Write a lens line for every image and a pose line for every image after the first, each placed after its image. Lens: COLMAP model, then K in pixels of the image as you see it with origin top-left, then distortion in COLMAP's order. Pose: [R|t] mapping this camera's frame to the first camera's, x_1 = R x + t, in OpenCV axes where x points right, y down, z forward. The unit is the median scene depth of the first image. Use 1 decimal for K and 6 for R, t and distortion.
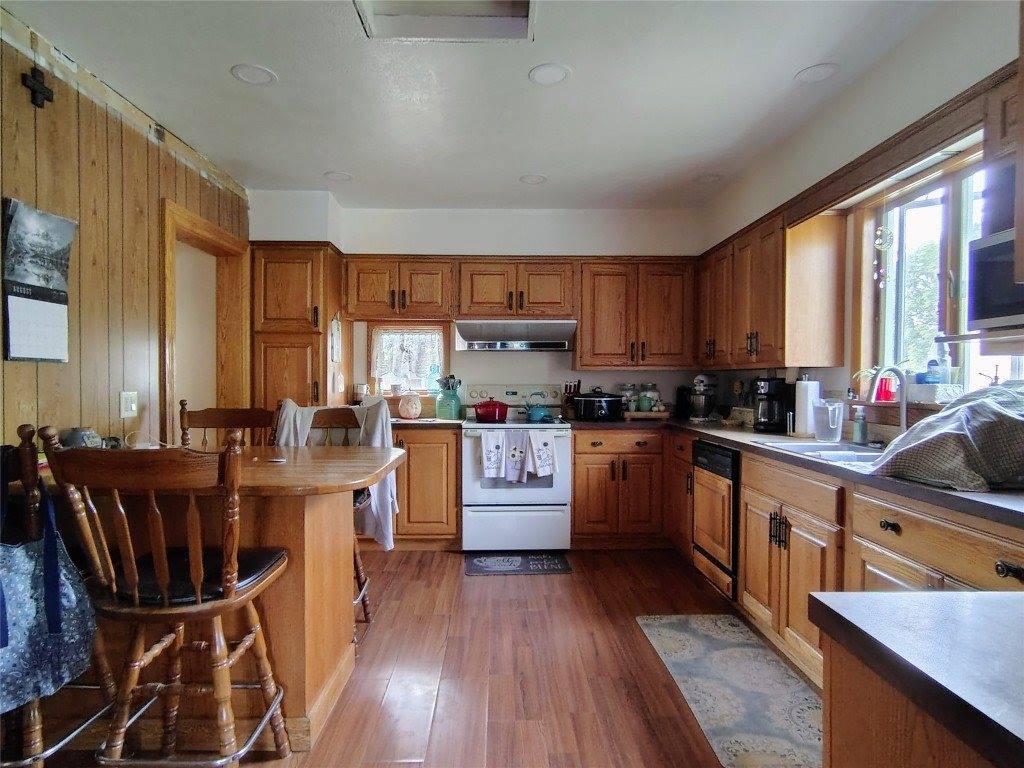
lens RADIAL K [[597.9, 0, 511.4], [0, 597.9, 386.7], [0, 0, 1]] dist [-0.003178, 0.001496]
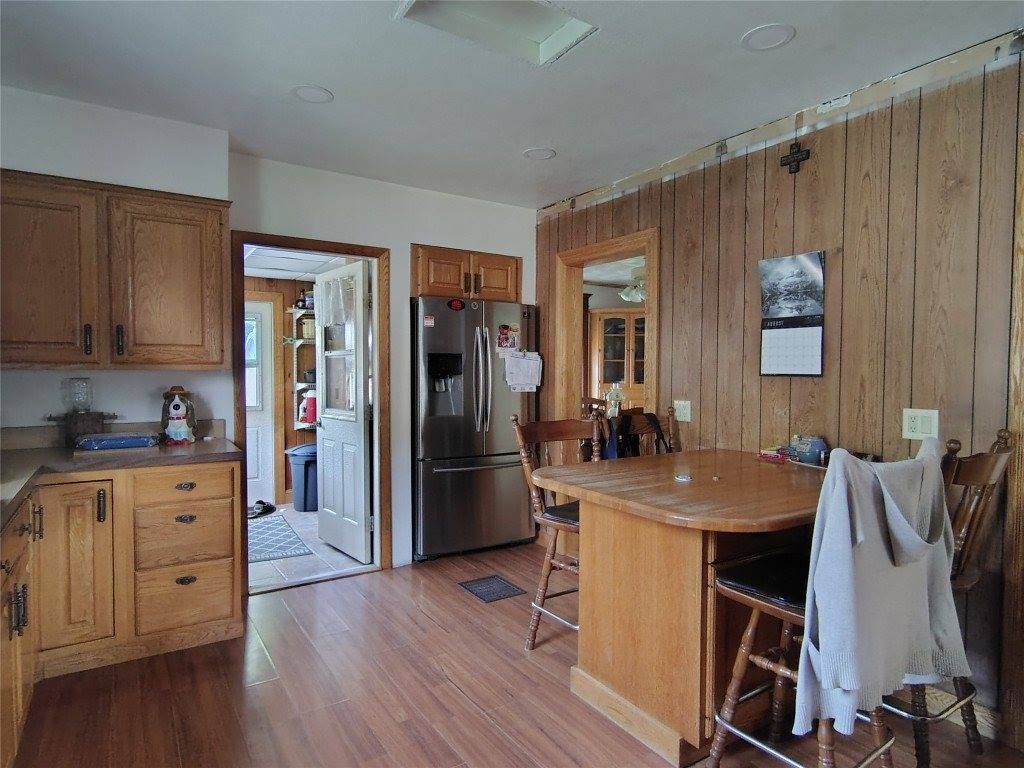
lens RADIAL K [[597.9, 0, 511.4], [0, 597.9, 386.8], [0, 0, 1]] dist [-0.003178, 0.001496]
pose [[-0.851342, 0.006242, -0.524574, 0.367028], [-0.017253, 0.999055, 0.039889, -0.060195], [0.524327, 0.043009, -0.850430, 1.746136]]
